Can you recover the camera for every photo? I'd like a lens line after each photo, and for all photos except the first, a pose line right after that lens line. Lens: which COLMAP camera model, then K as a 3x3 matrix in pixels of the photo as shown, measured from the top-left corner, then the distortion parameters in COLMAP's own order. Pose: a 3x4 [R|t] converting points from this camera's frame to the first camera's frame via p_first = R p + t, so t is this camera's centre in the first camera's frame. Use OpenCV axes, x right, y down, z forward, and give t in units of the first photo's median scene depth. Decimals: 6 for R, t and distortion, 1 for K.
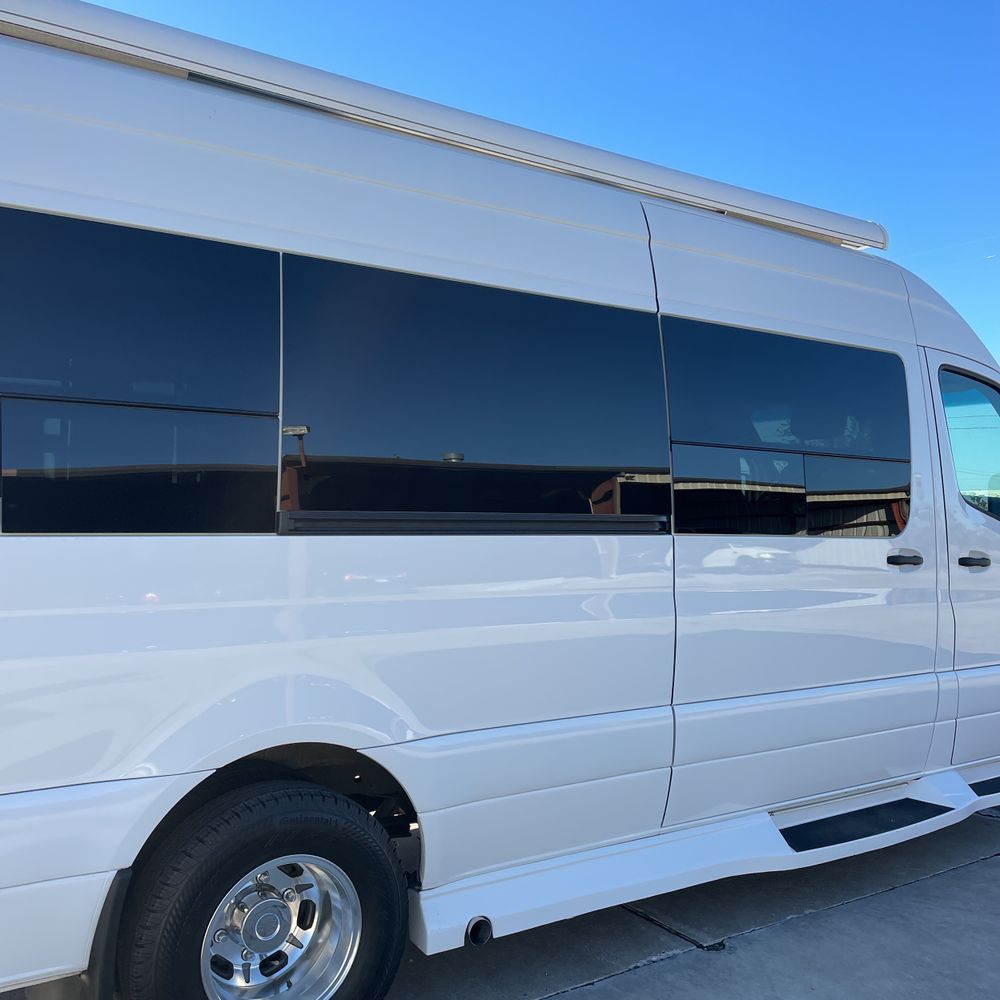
lens RADIAL K [[1016.6, 0, 500.0], [0, 1016.6, 500.0], [0, 0, 1]] dist [0.117548, -0.164160]
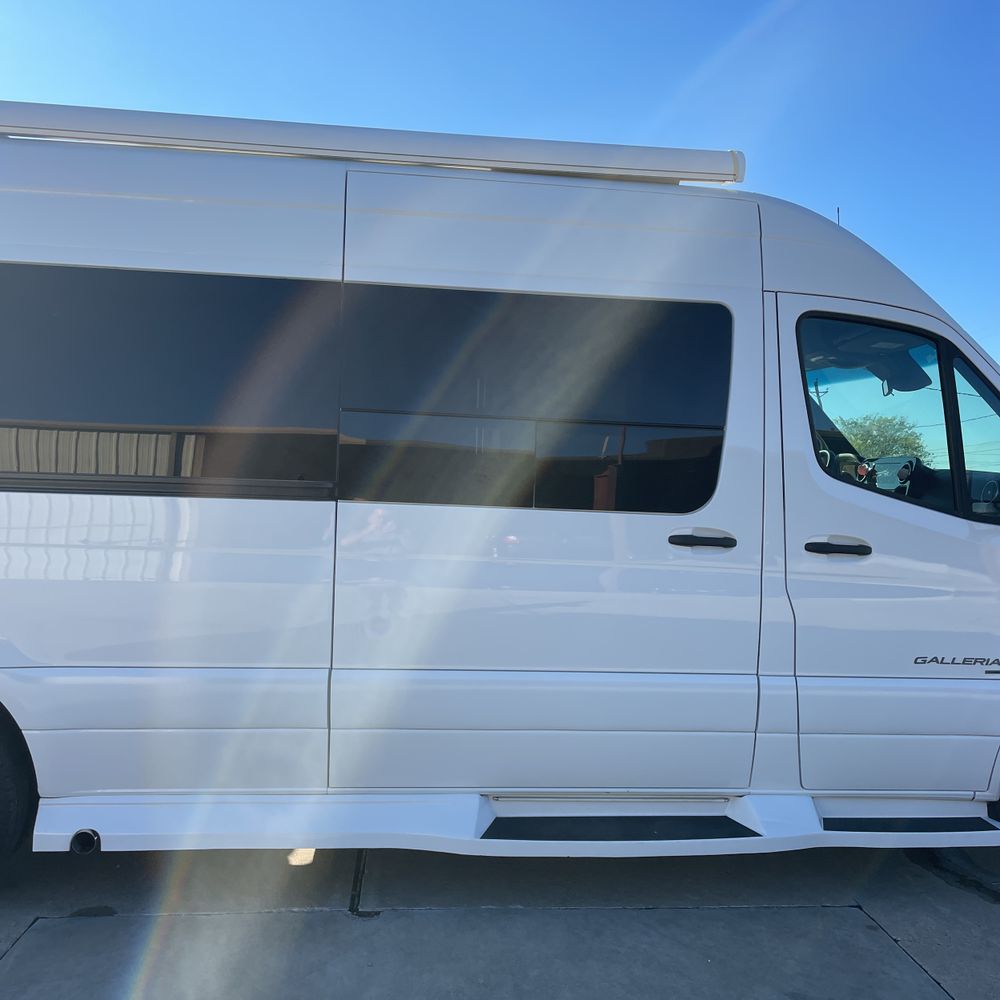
lens RADIAL K [[1000.4, 0, 489.9], [0, 1000.4, 498.4], [0, 0, 1]] dist [0.111509, -0.159462]
pose [[0.875875, 0.012636, -0.482373, 0.655093], [-0.012394, 0.999916, 0.003689, 0.021619], [0.482380, 0.002748, 0.875958, 0.166231]]
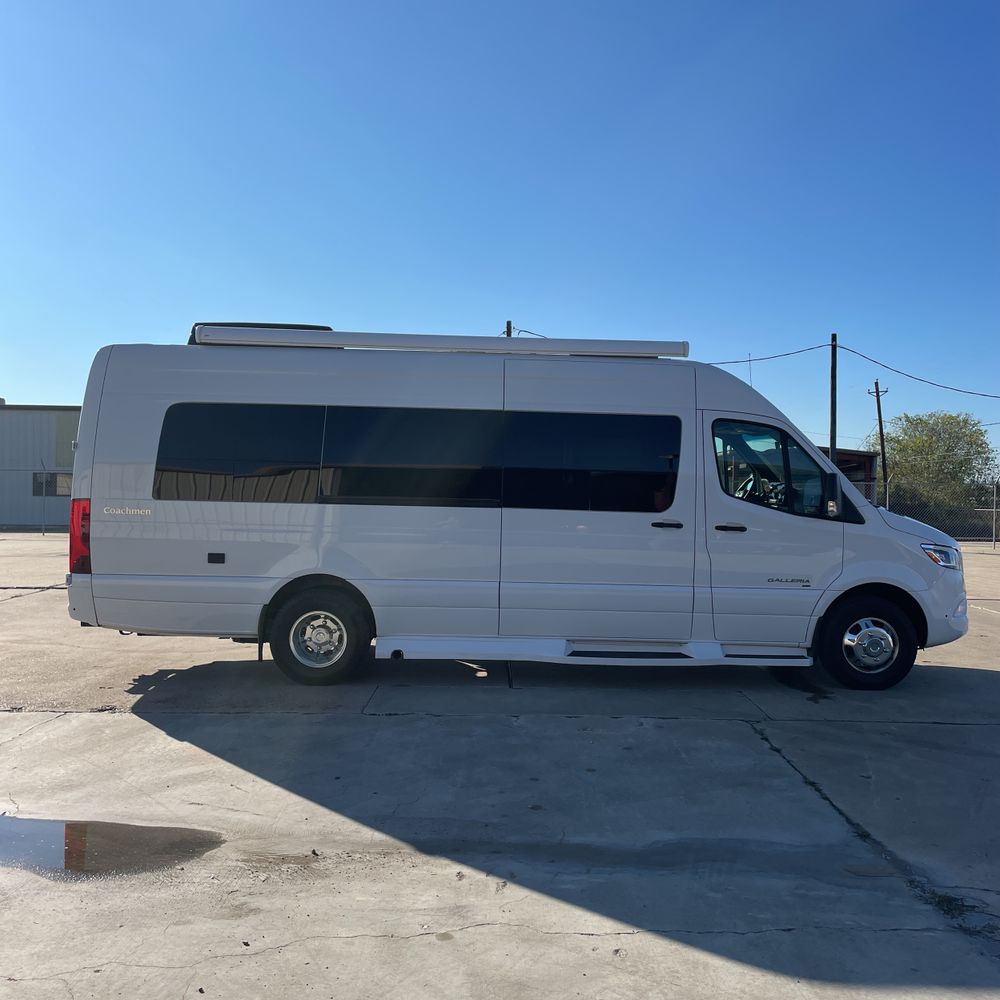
lens RADIAL K [[1016.6, 0, 500.0], [0, 1016.6, 500.0], [0, 0, 1]] dist [0.117548, -0.164160]
pose [[0.844948, 0.010395, -0.534748, 1.158180], [-0.006366, 0.999936, 0.009379, -0.004211], [0.534811, -0.004520, 0.844960, -0.777082]]
